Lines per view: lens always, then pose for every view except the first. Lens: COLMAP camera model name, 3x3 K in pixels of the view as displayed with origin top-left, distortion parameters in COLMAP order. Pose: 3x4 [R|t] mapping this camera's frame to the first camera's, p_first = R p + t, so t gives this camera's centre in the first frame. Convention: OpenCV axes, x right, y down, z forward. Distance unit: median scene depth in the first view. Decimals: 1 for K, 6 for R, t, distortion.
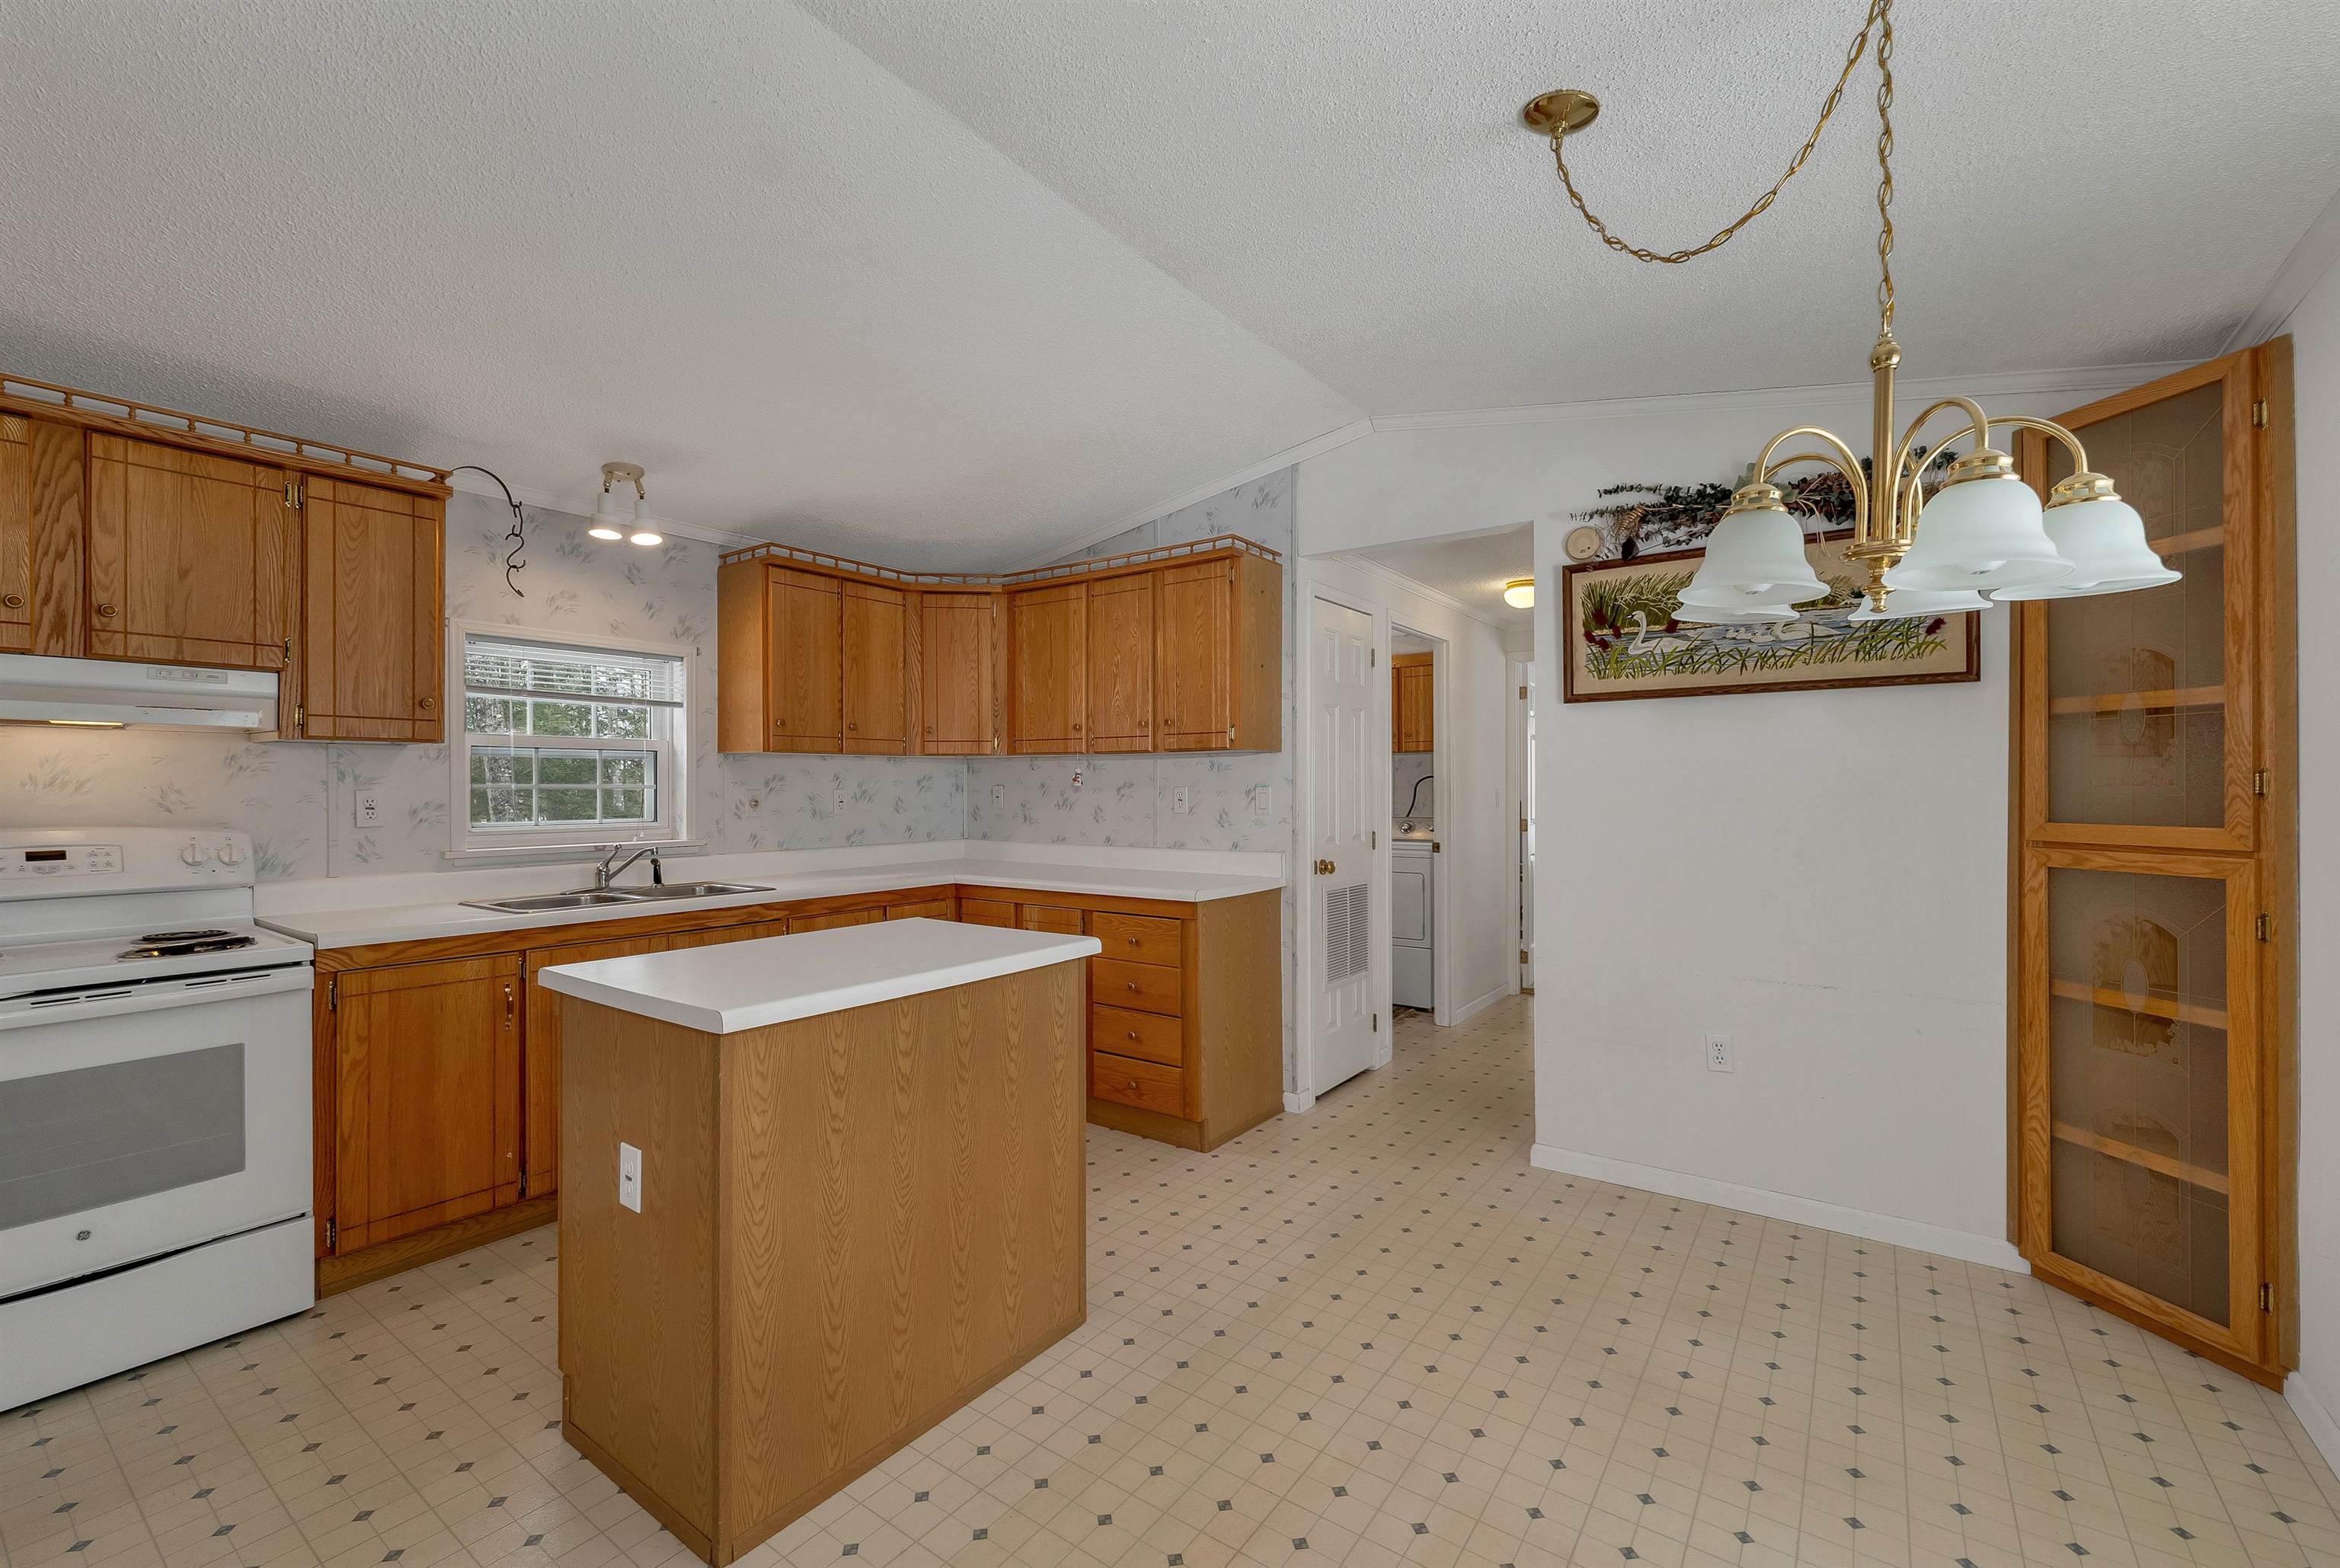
lens RADIAL K [[975.3, 0, 1170.9], [0, 975.3, 784.4], [0, 0, 1]] dist [0.003784, -0.000349]
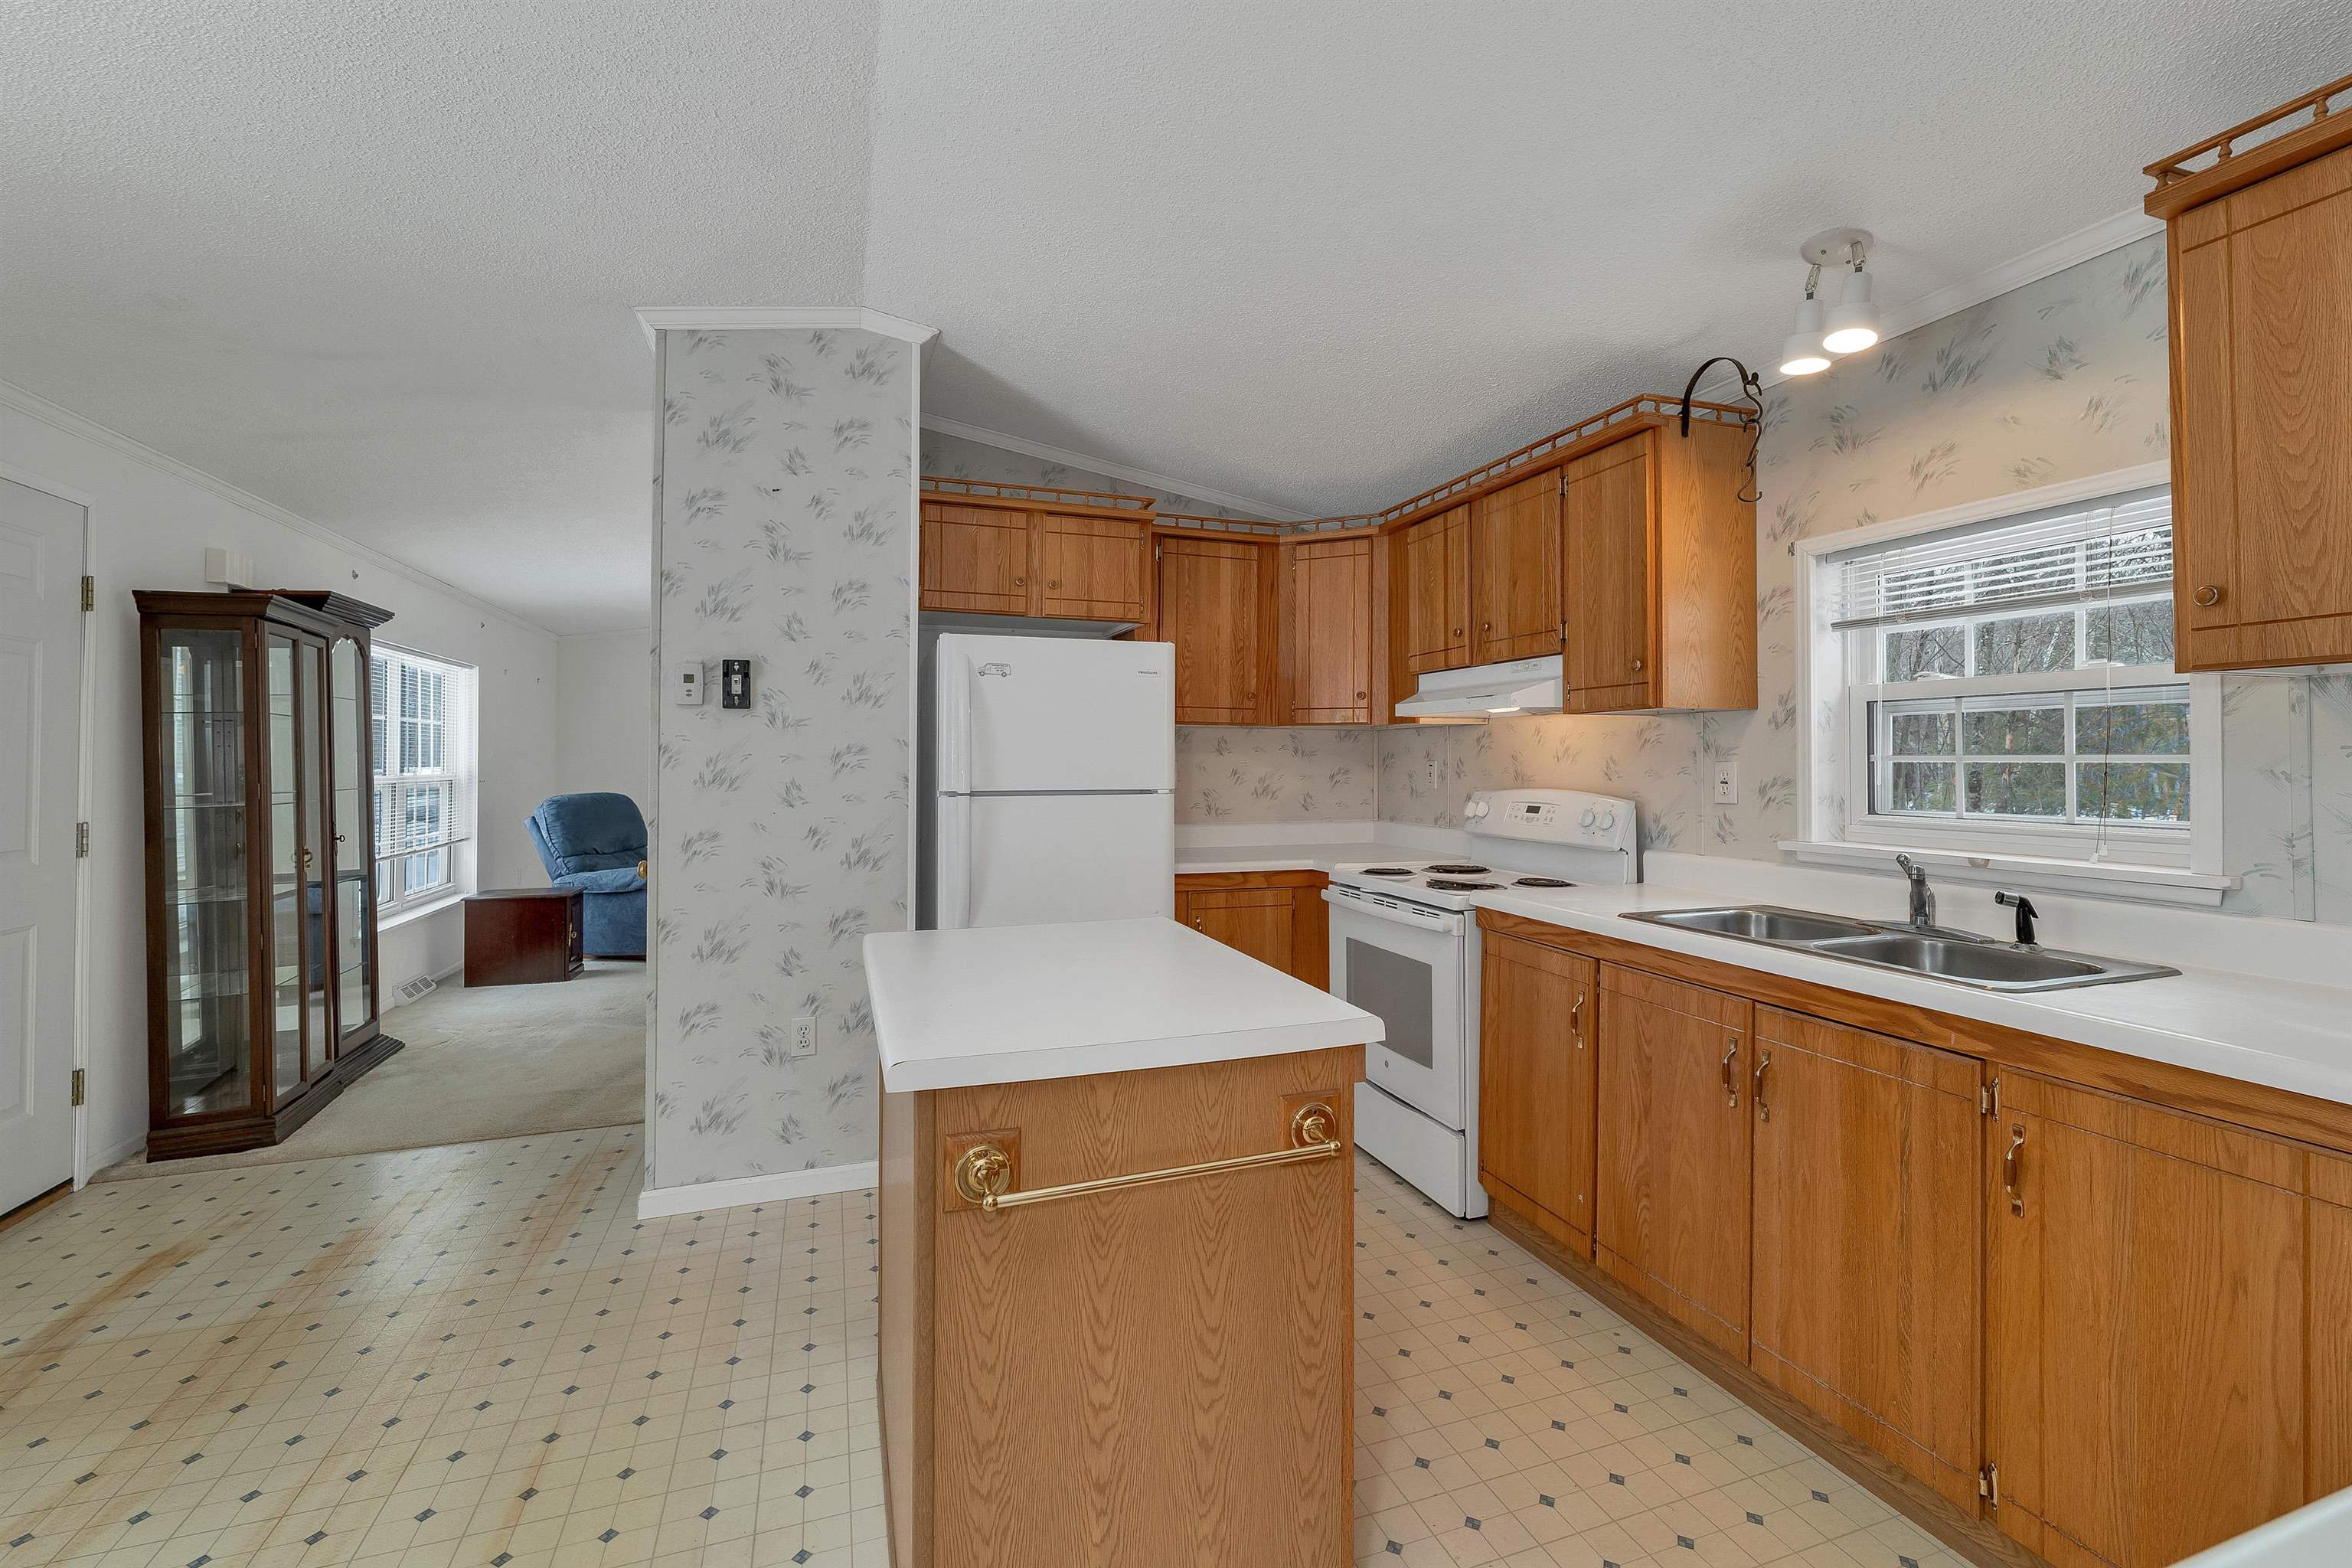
lens RADIAL K [[997.4, 0, 1182.4], [0, 997.4, 750.0], [0, 0, 1]] dist [-0.001858, 0.000318]
pose [[-0.573173, -0.006504, -0.819408, 0.195331], [0.003896, 0.999936, -0.010662, 0.002255], [0.819425, -0.009304, -0.573111, 1.055242]]
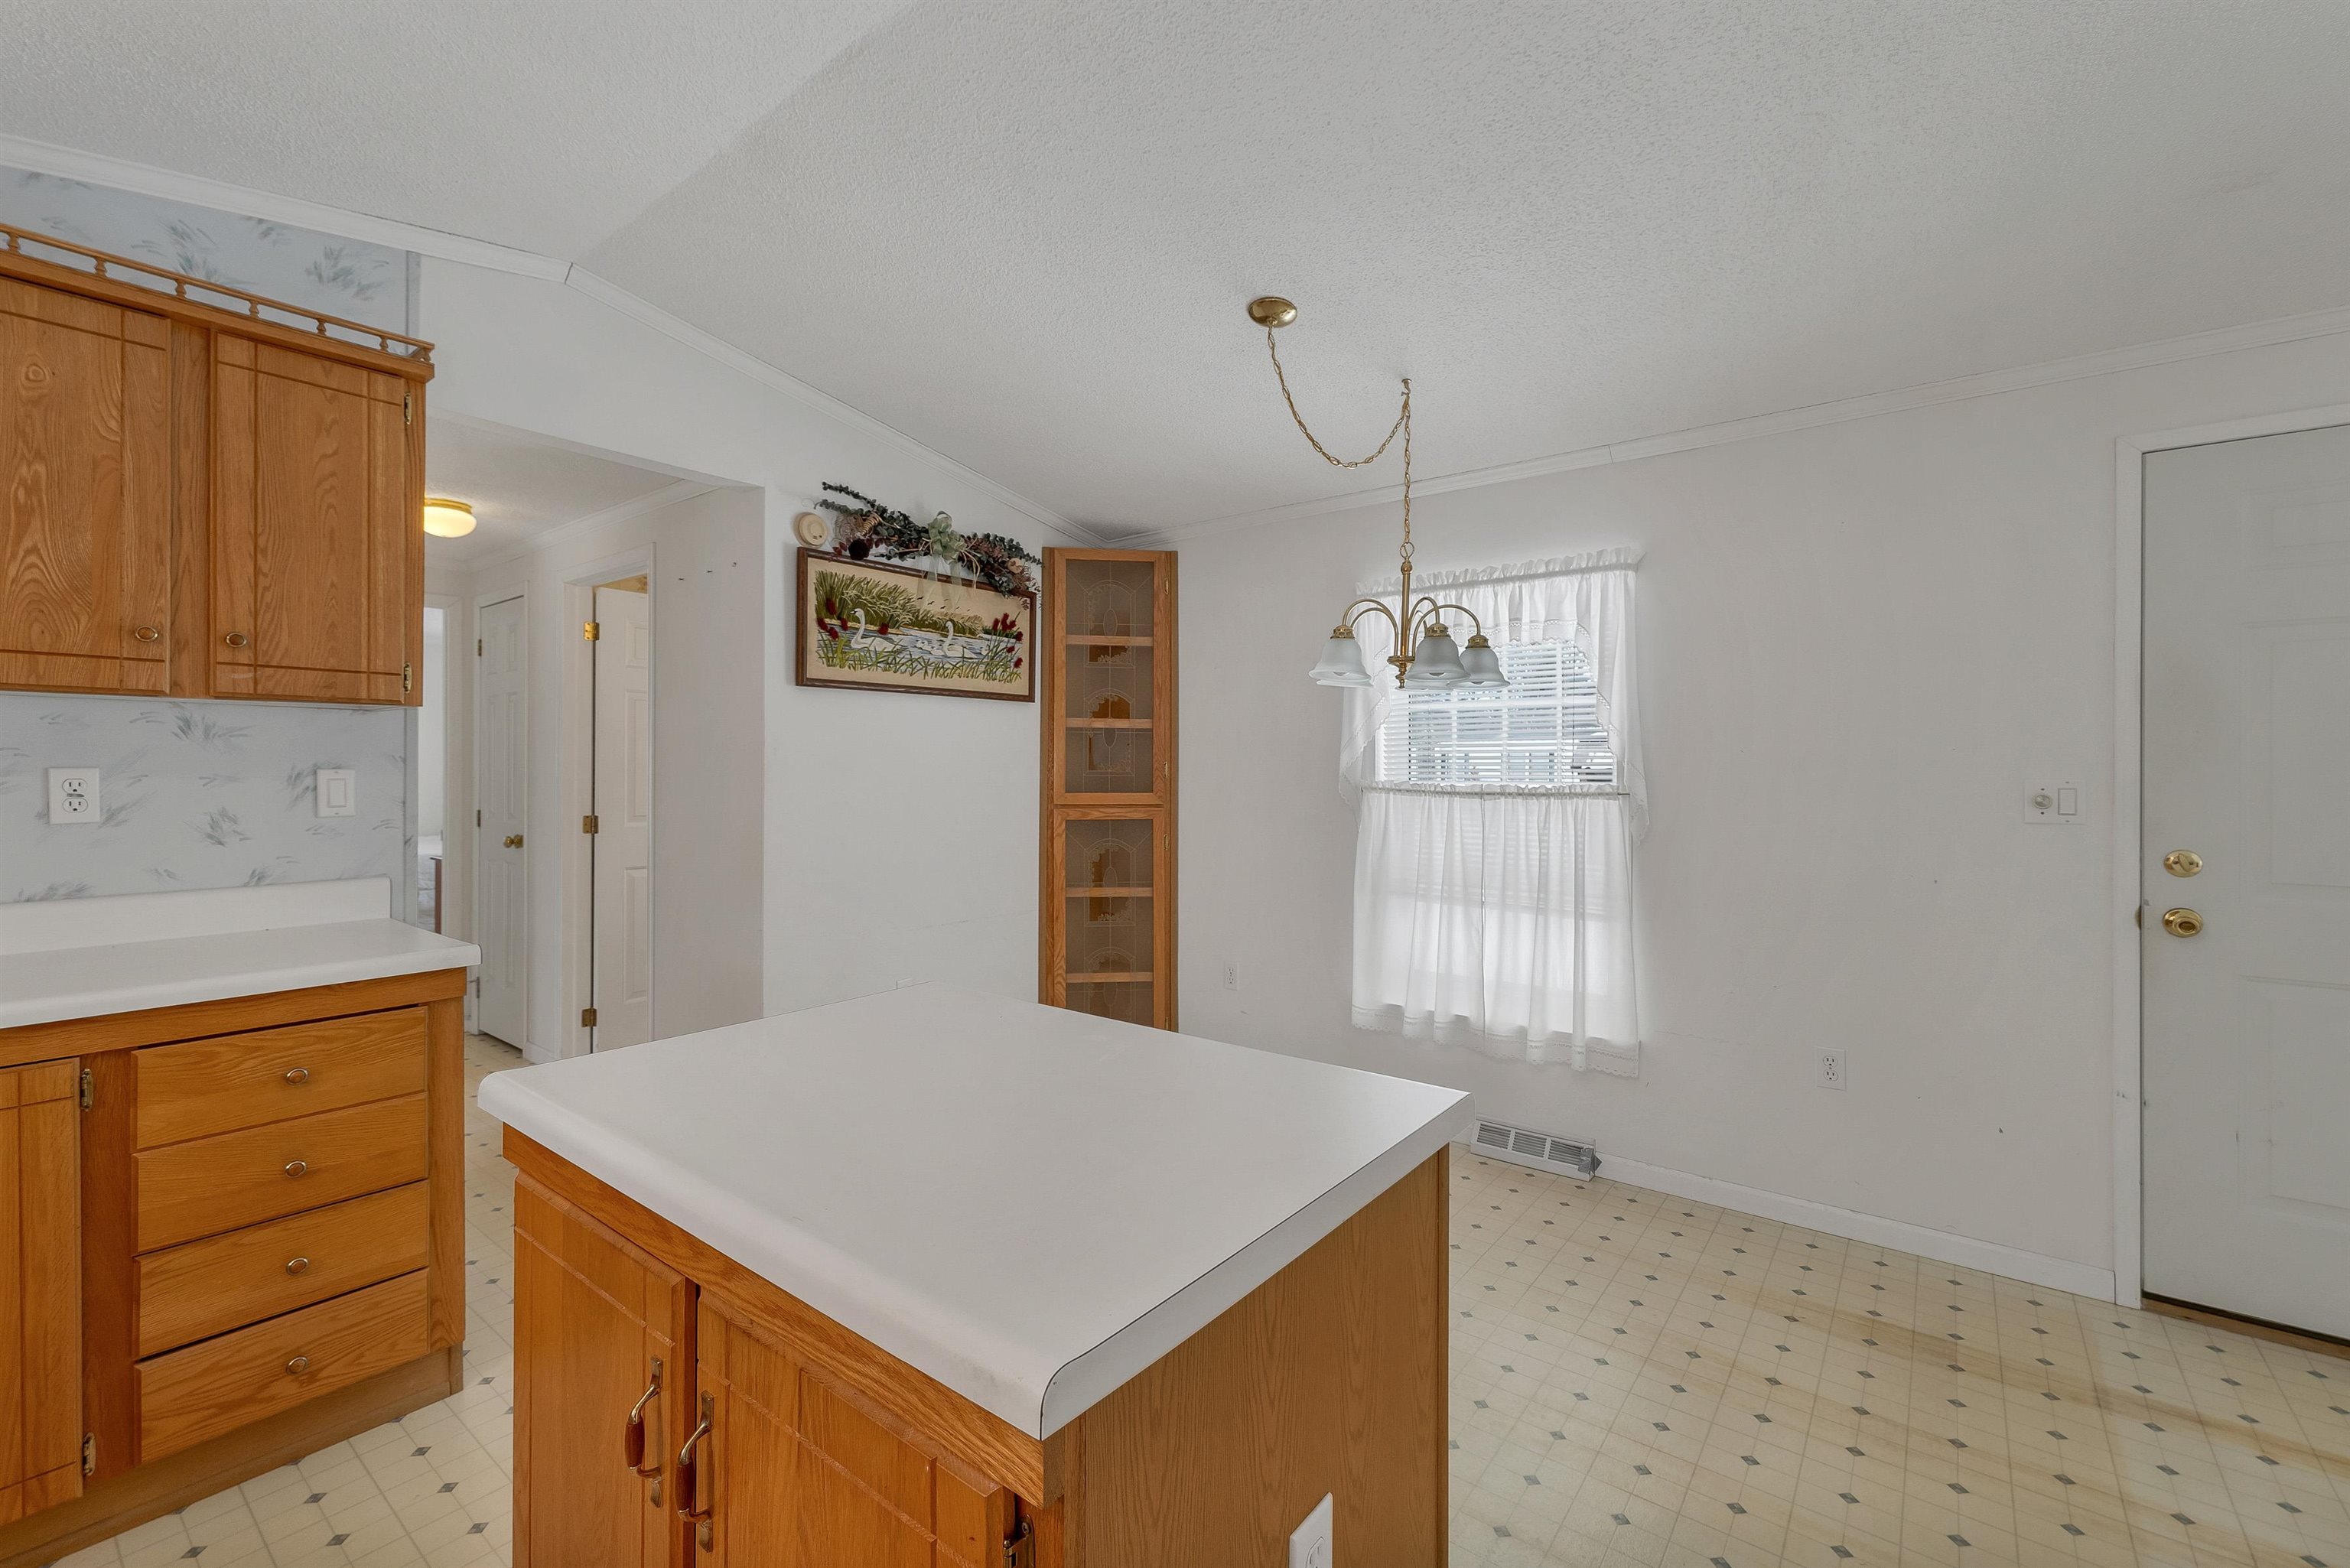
lens RADIAL K [[979.6, 0, 1170.8], [0, 979.6, 768.5], [0, 0, 1]] dist [0.003784, -0.000349]
pose [[0.045881, 0.003143, 0.998942, -0.586118], [-0.005968, 0.999978, -0.002872, 0.001198], [-0.998929, -0.005830, 0.045899, 0.594913]]
